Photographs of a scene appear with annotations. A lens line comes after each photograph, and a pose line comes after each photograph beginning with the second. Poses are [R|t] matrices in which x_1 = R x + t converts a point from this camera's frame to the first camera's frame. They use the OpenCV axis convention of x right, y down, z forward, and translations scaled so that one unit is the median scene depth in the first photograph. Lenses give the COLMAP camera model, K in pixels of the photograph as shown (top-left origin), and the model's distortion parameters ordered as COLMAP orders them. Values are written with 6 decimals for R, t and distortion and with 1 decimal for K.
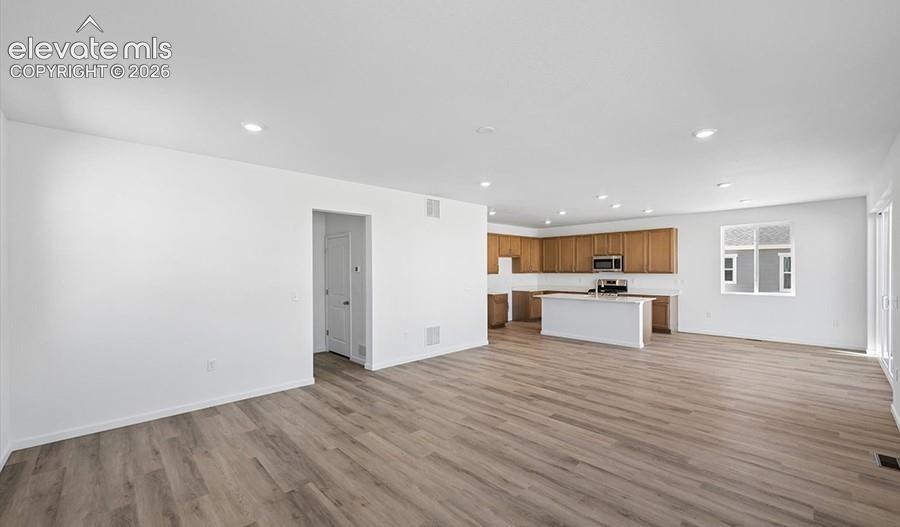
lens RADIAL K [[364.8, 0, 452.9], [0, 364.8, 250.0], [0, 0, 1]] dist [-0.000701, 0.000037]
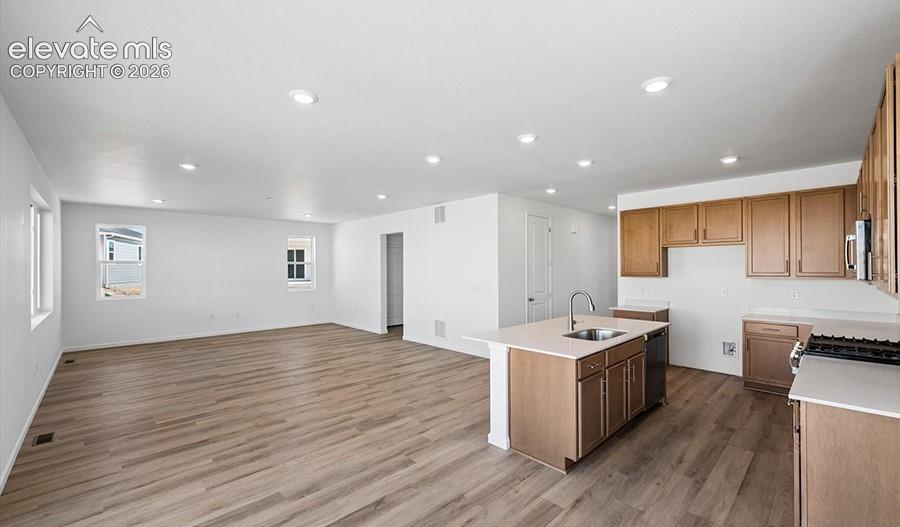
lens RADIAL K [[354.5, 0, 446.3], [0, 354.5, 267.2], [0, 0, 1]] dist [0.001721, -0.000056]
pose [[0.002684, 0.001471, -0.999995, 1.222650], [0.058995, 0.998257, 0.001626, 0.052804], [0.998255, -0.058999, 0.002593, 1.211119]]
